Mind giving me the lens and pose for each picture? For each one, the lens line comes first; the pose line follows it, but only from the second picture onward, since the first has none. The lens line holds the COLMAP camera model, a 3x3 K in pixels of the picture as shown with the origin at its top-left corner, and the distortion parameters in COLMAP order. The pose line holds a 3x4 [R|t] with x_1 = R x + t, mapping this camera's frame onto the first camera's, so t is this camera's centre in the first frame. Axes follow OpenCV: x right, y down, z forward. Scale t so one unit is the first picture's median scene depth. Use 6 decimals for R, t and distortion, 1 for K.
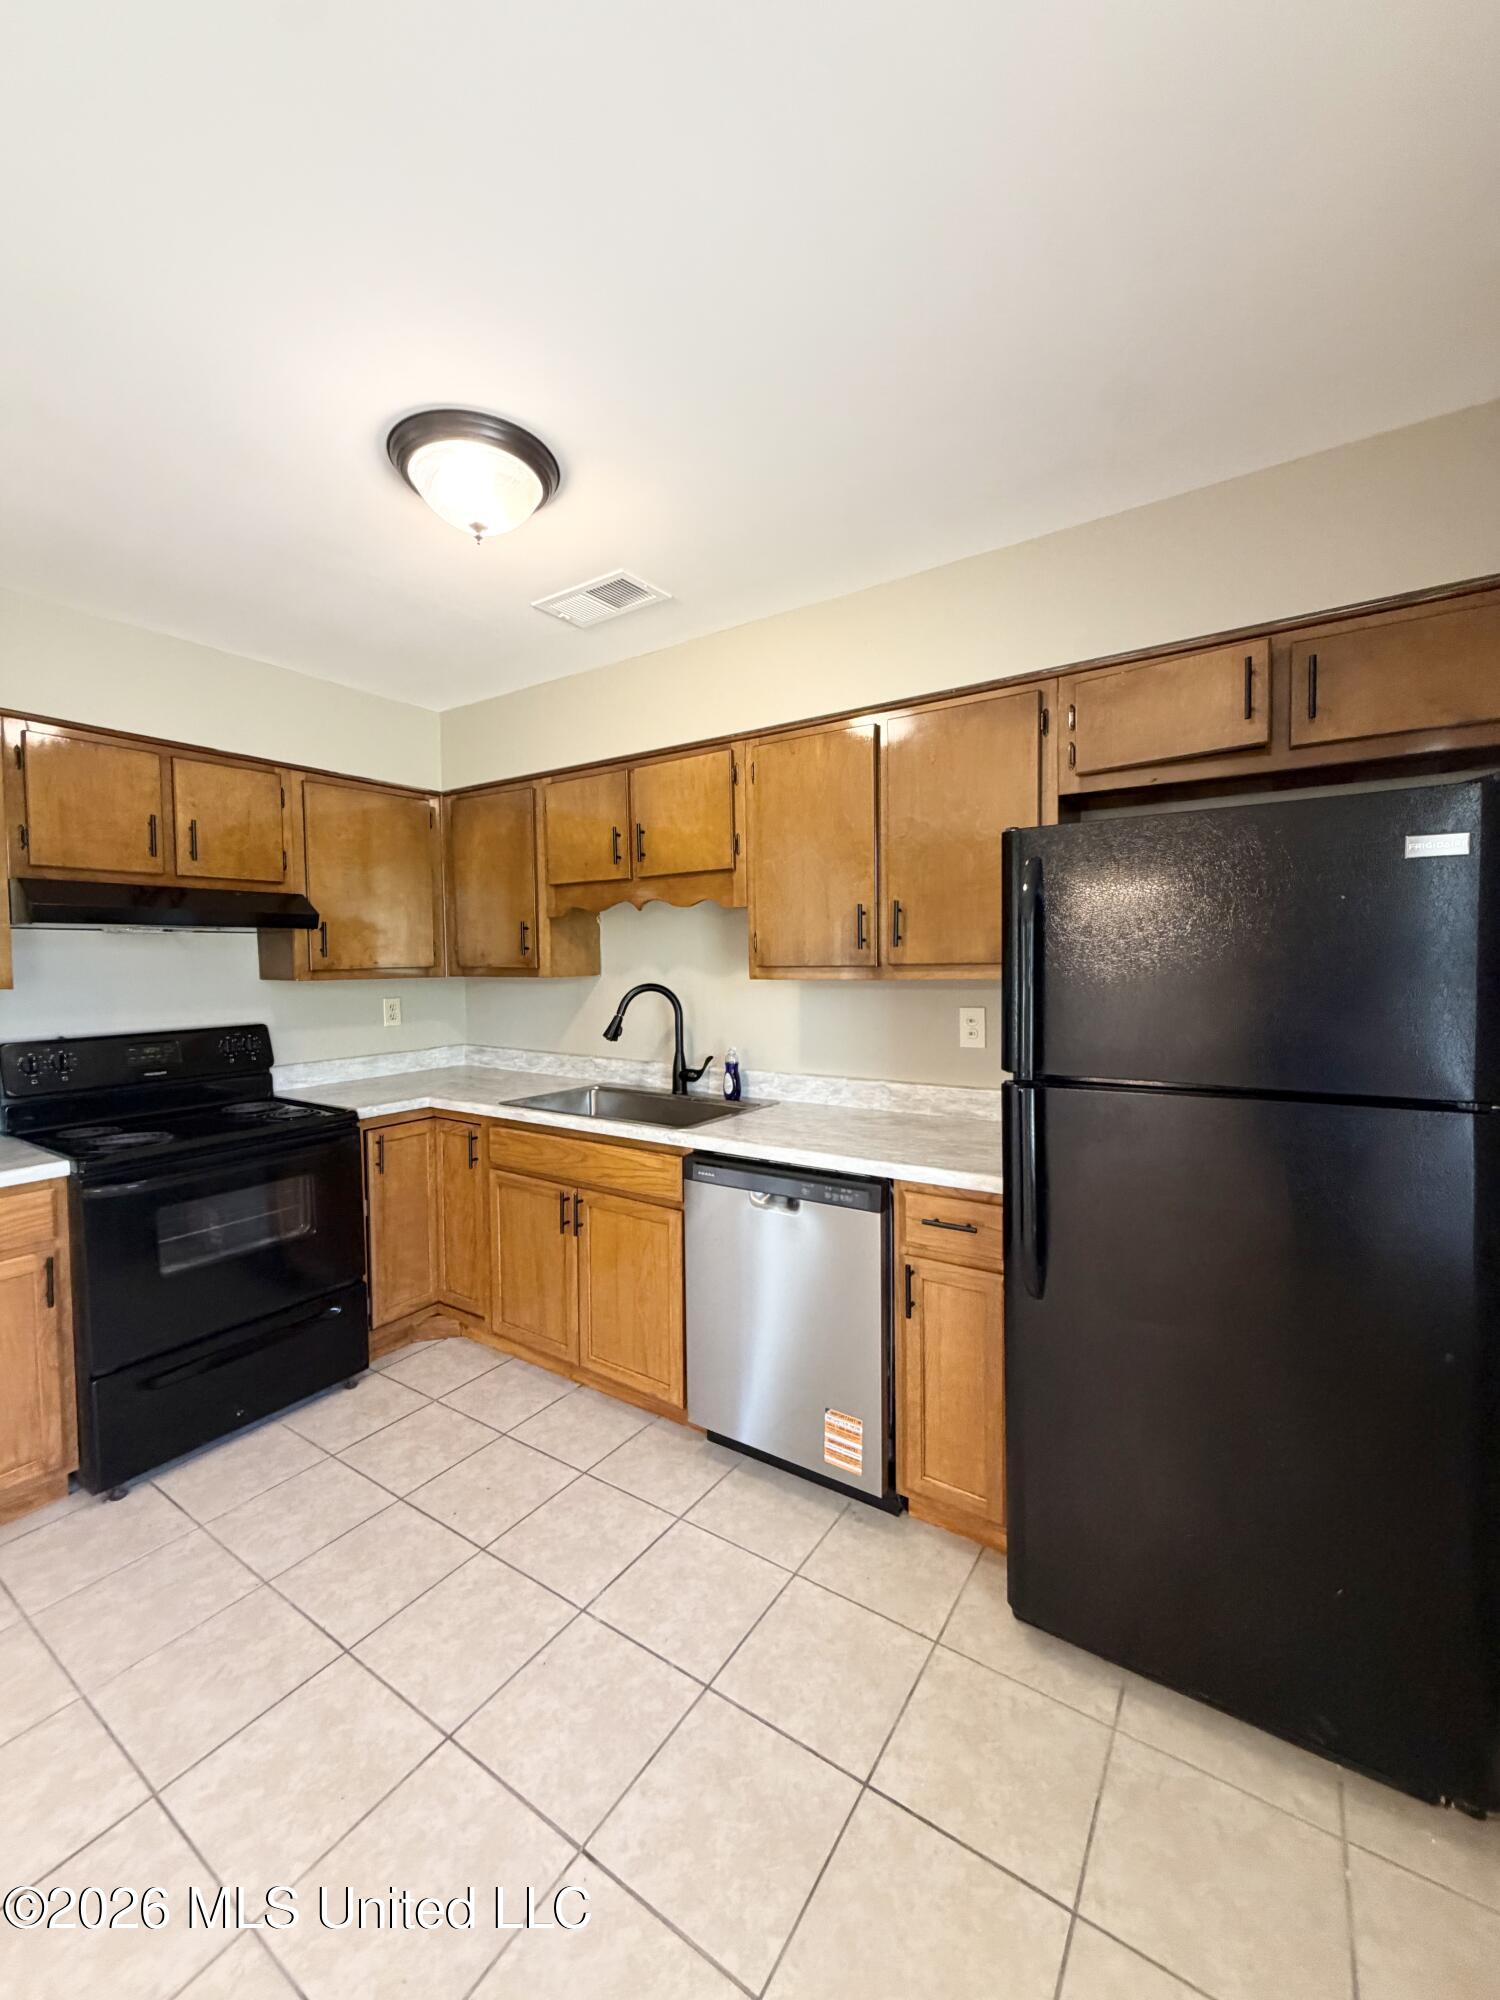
lens RADIAL K [[794.4, 0, 753.3], [0, 794.4, 996.5], [0, 0, 1]] dist [-0.002827, -0.000171]
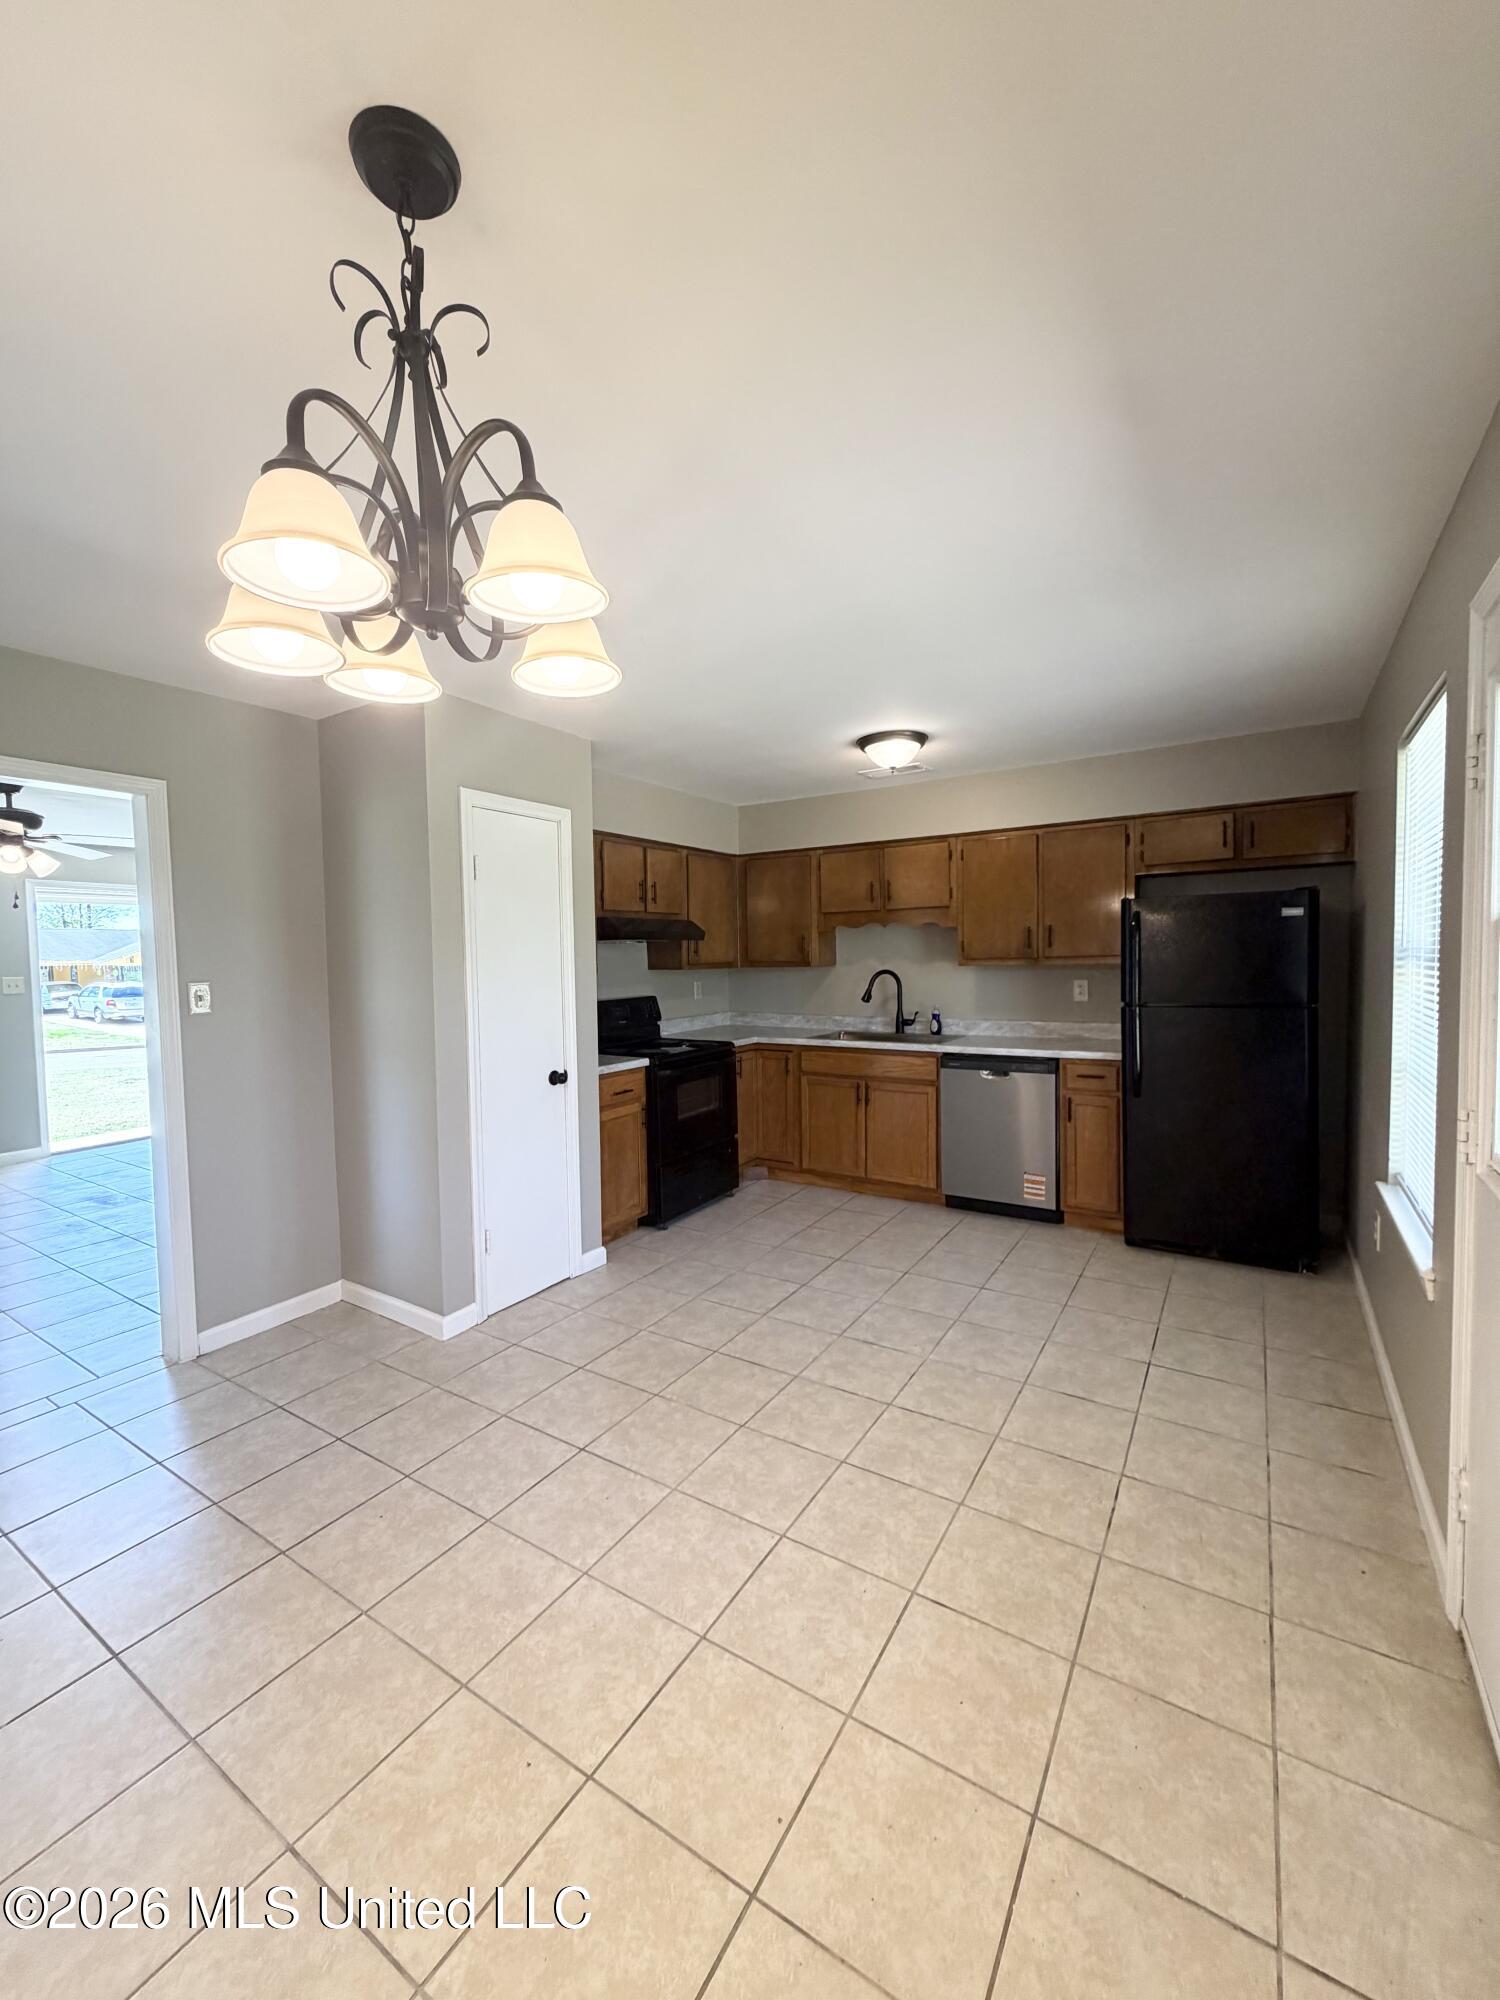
lens RADIAL K [[795.6, 0, 750.0], [0, 795.6, 1000.0], [0, 0, 1]] dist [-0.001123, 0.000375]
pose [[0.999755, -0.010739, 0.019365, -0.515139], [0.010577, 0.999908, 0.008477, 0.036190], [-0.019455, -0.008270, 0.999777, -0.822976]]
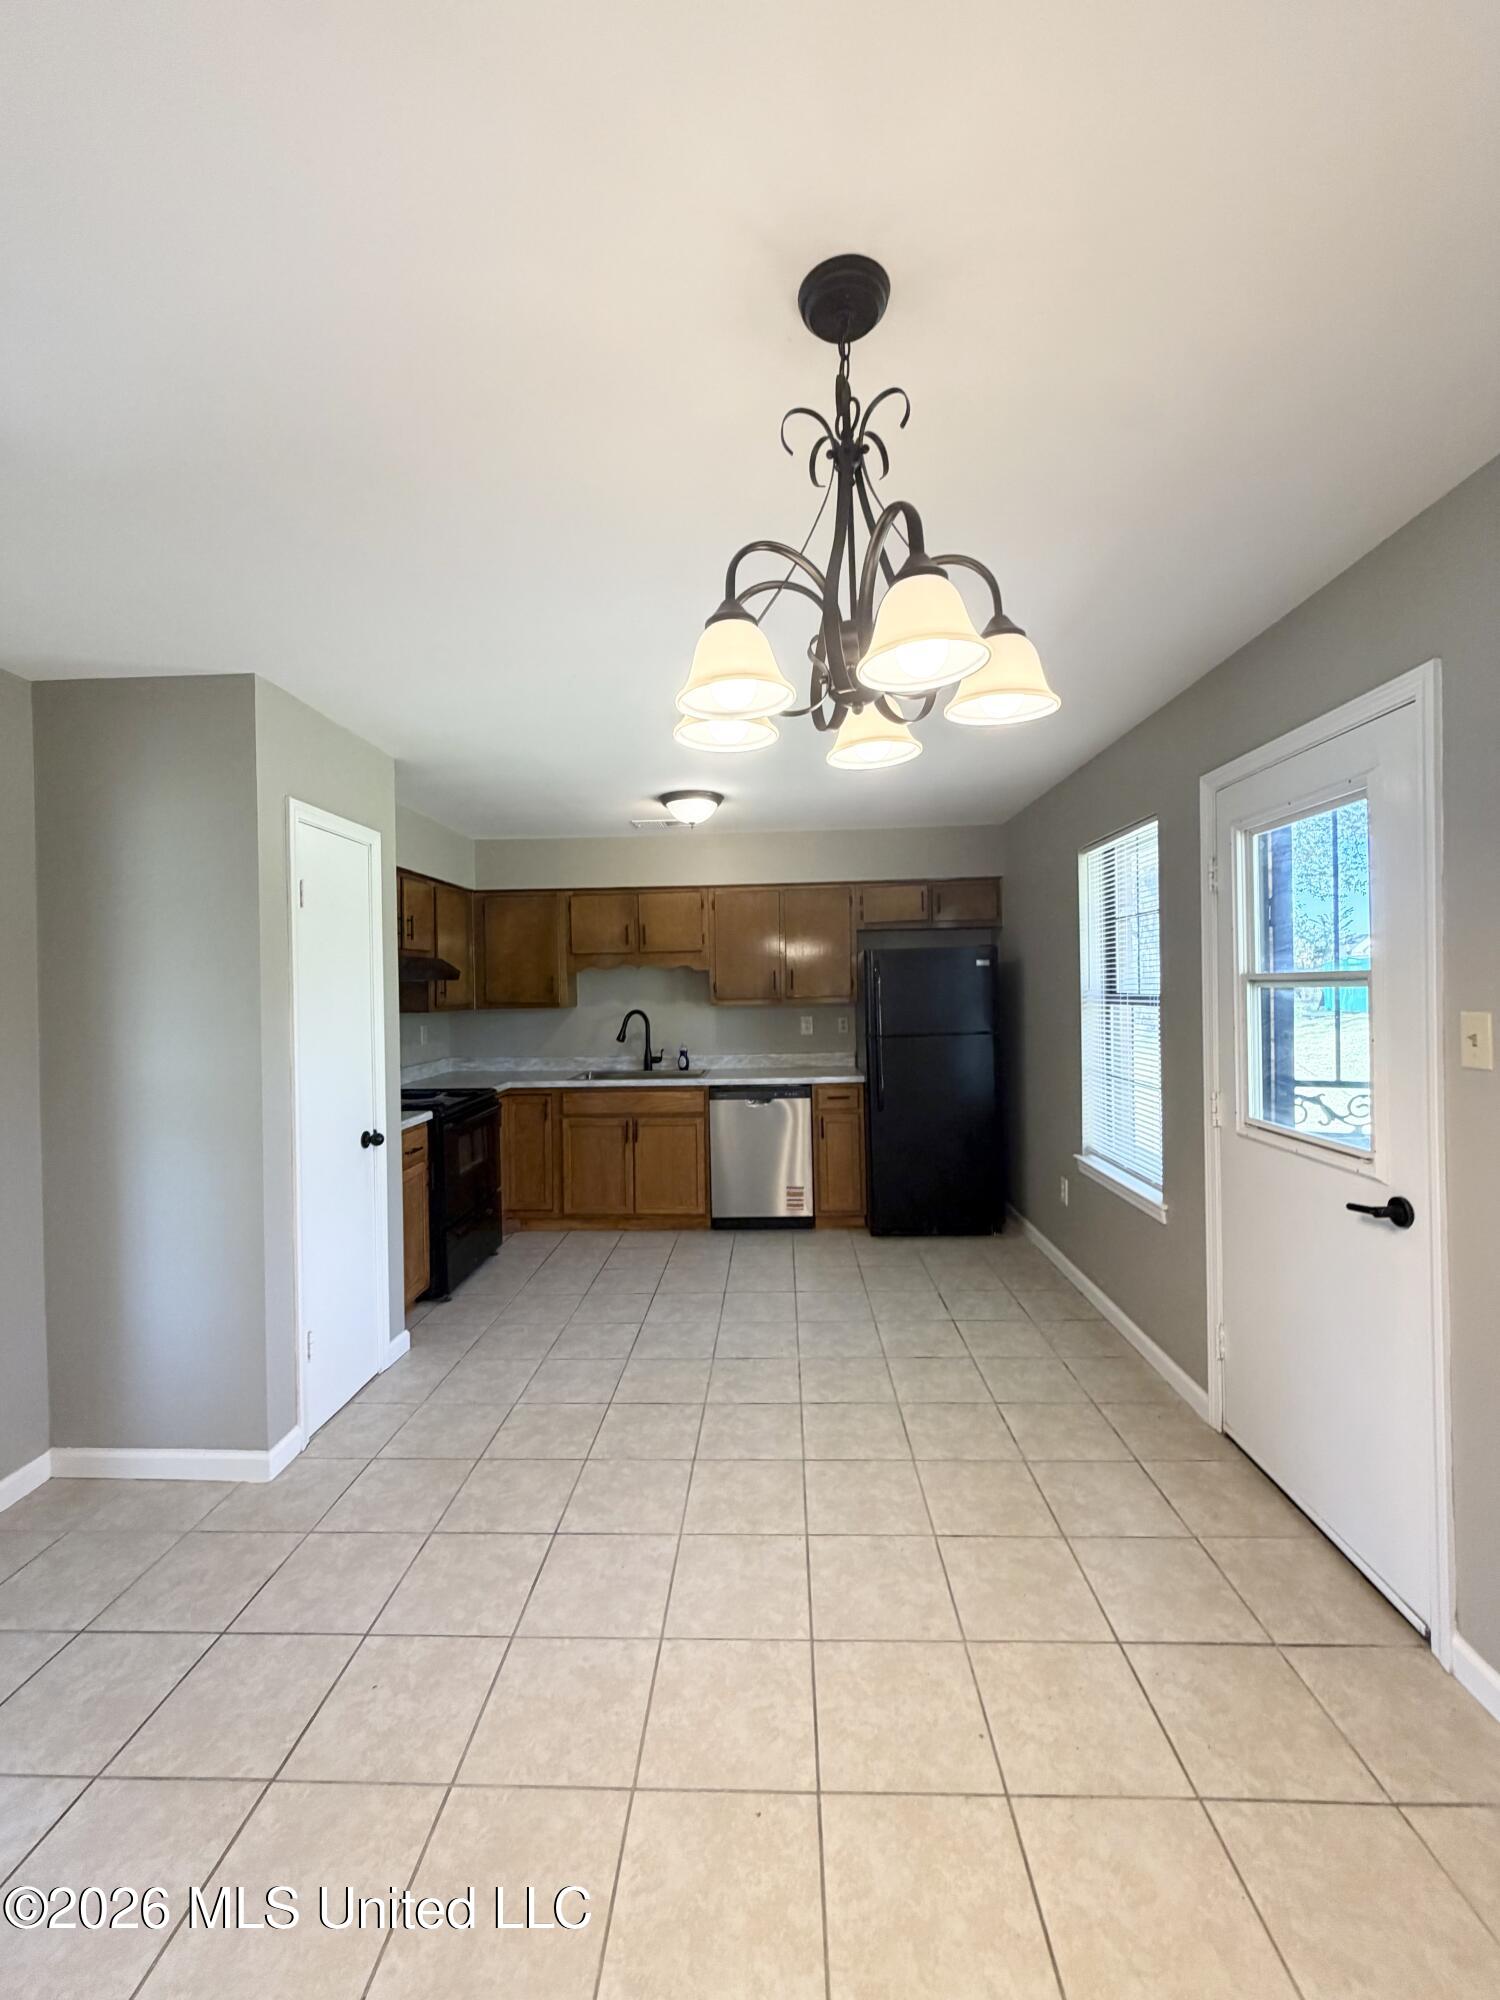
lens RADIAL K [[794.4, 0, 753.3], [0, 794.4, 996.5], [0, 0, 1]] dist [-0.002827, -0.000171]
pose [[0.853285, -0.012928, 0.521284, -0.944318], [0.036148, 0.998754, -0.034401, 0.028289], [-0.520190, 0.048197, 0.852690, -0.760445]]
